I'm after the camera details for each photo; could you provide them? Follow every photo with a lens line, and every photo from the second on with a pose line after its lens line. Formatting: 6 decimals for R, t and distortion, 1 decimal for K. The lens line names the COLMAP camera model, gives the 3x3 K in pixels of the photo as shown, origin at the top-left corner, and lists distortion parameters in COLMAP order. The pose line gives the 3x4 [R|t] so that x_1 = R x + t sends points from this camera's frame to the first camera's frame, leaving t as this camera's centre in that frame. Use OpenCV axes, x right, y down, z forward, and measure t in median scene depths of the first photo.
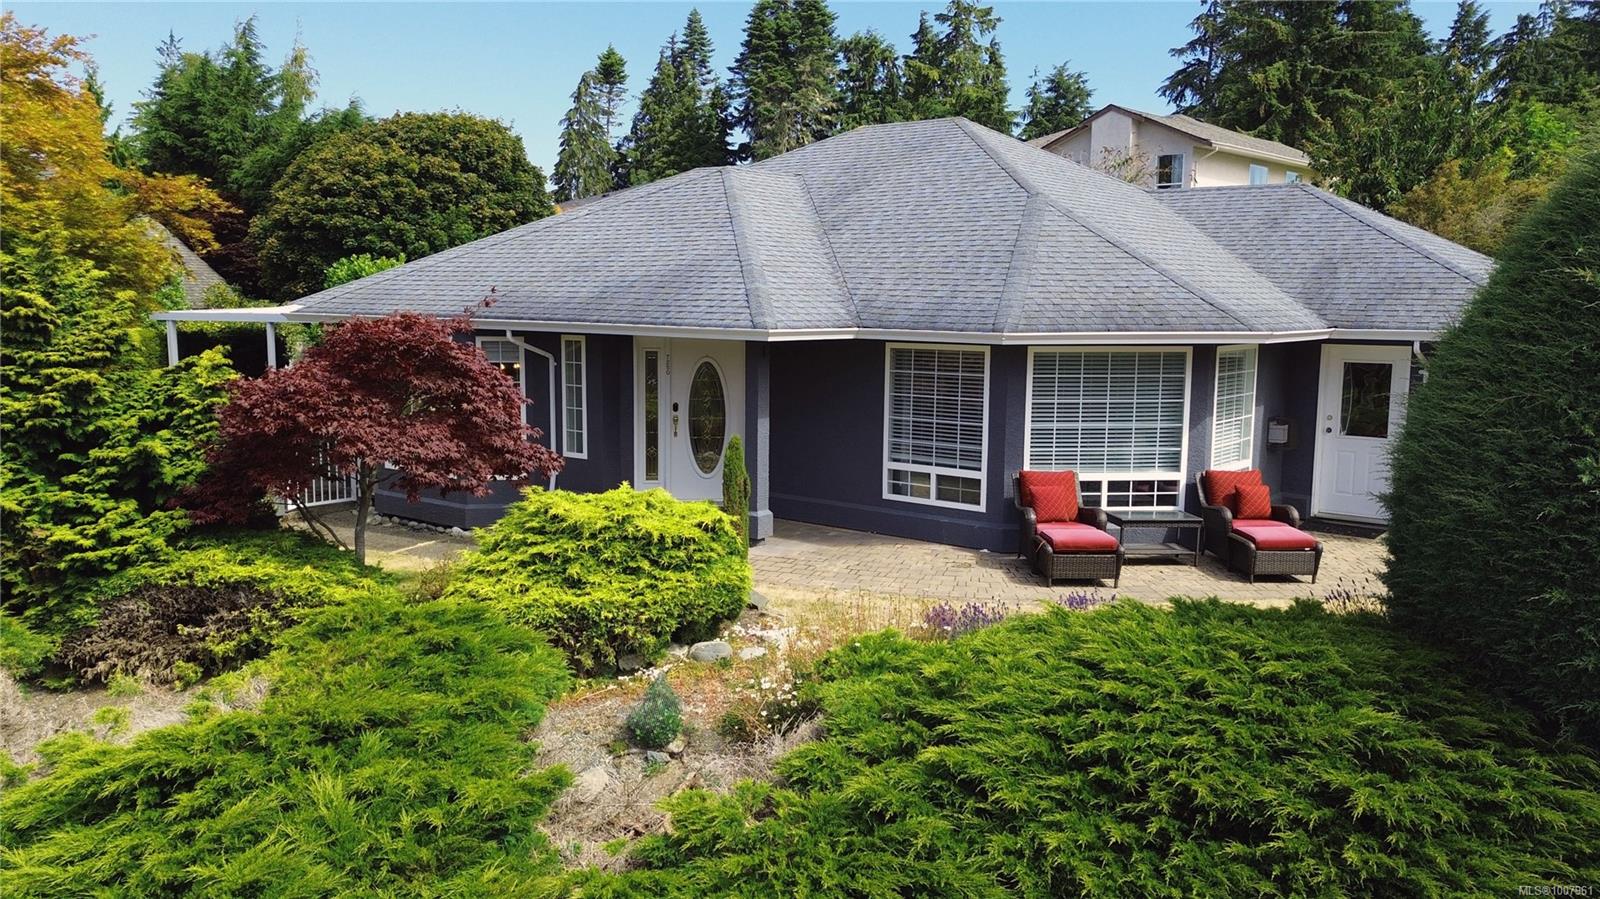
lens RADIAL K [[1229.5, 0, 806.8], [0, 1229.5, 447.0], [0, 0, 1]] dist [0.063142, -0.026308]
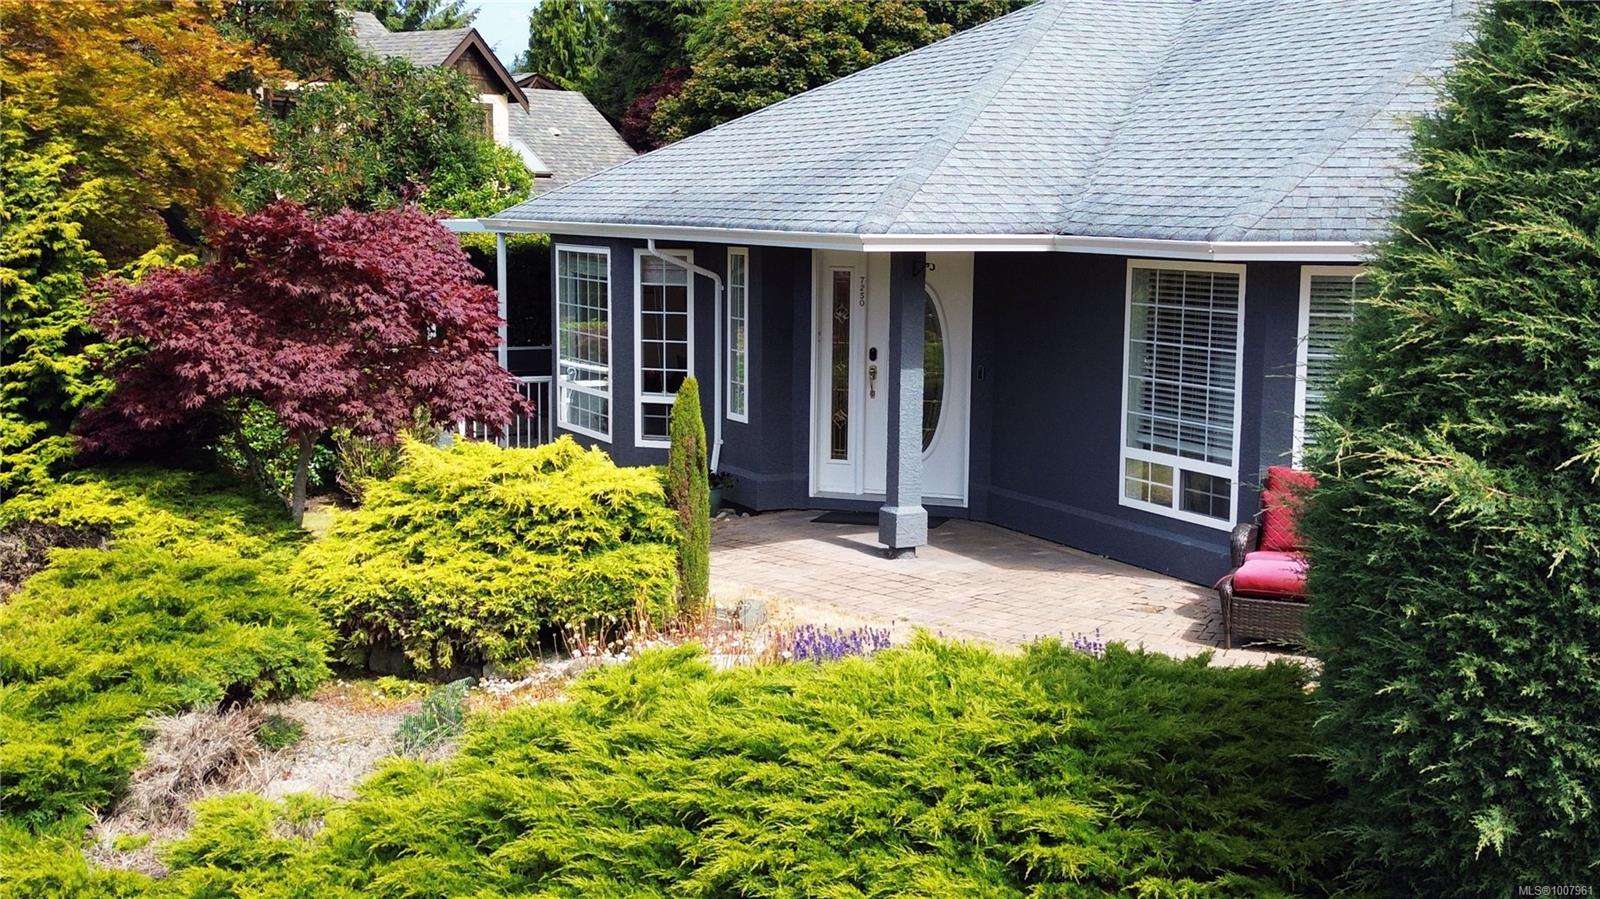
lens RADIAL K [[1960.4, 0, 800.5], [0, 1960.4, 457.4], [0, 0, 1]] dist [0.111606, 0.000000]
pose [[0.894513, 0.055945, -0.443527, 0.393373], [-0.055669, 0.998356, 0.013657, 0.013748], [0.443562, 0.012475, 0.896157, 0.009943]]
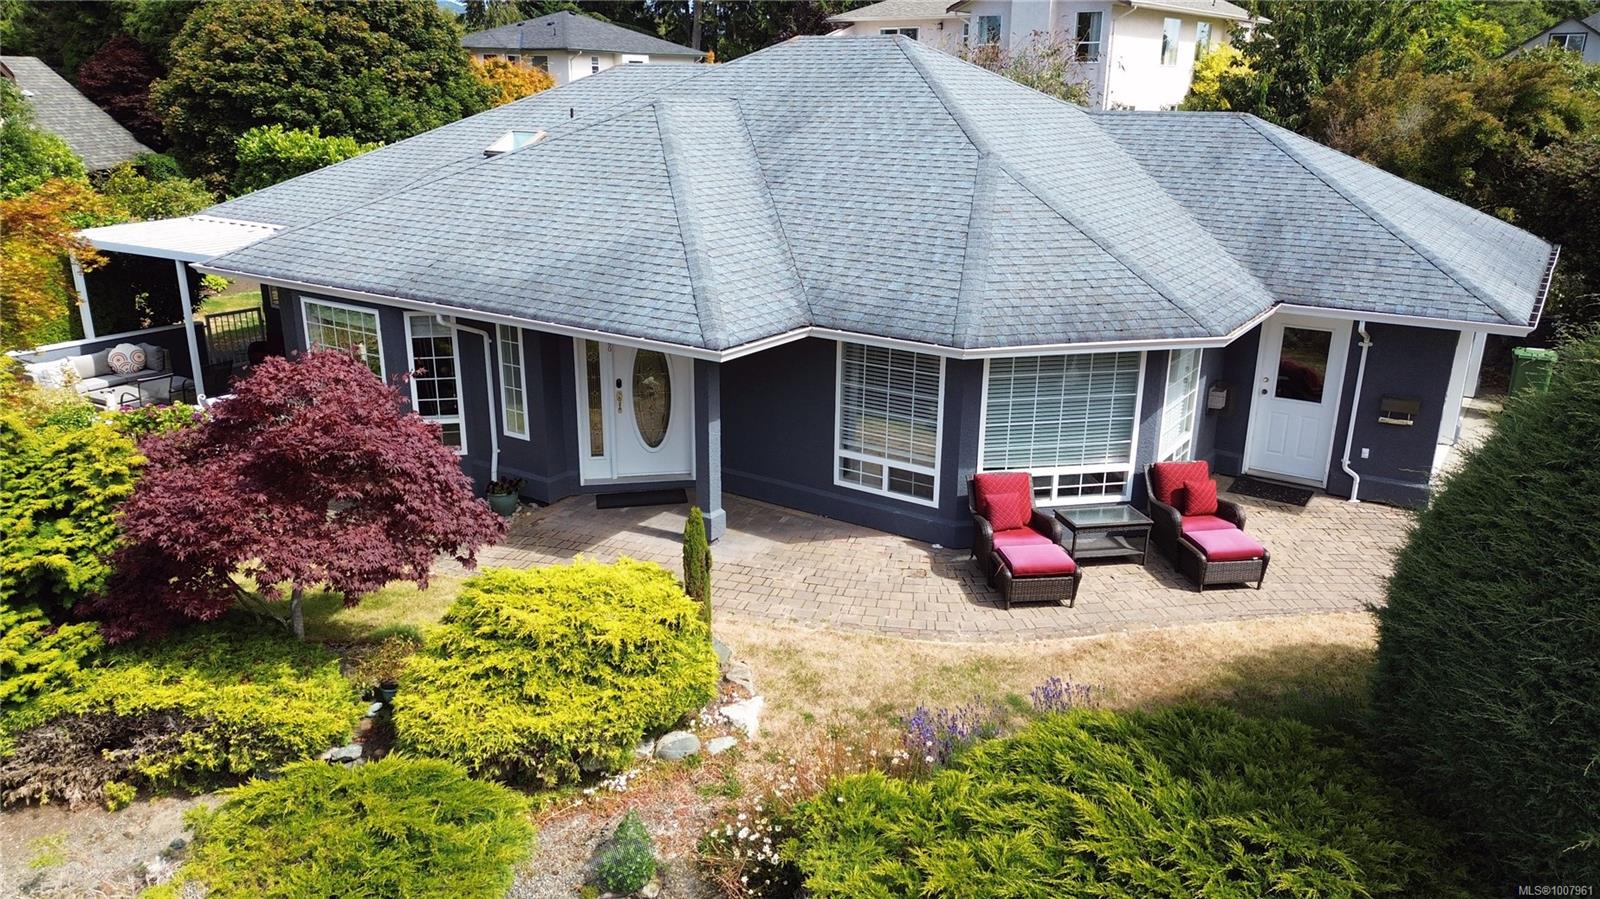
lens RADIAL K [[1129.6, 0, 805.7], [0, 1129.6, 447.9], [0, 0, 1]] dist [0.057810, -0.035765]
pose [[0.997458, -0.021819, 0.067834, -0.024168], [0.009026, 0.982986, 0.183456, -0.167056], [-0.070683, -0.182378, 0.980685, 0.116074]]
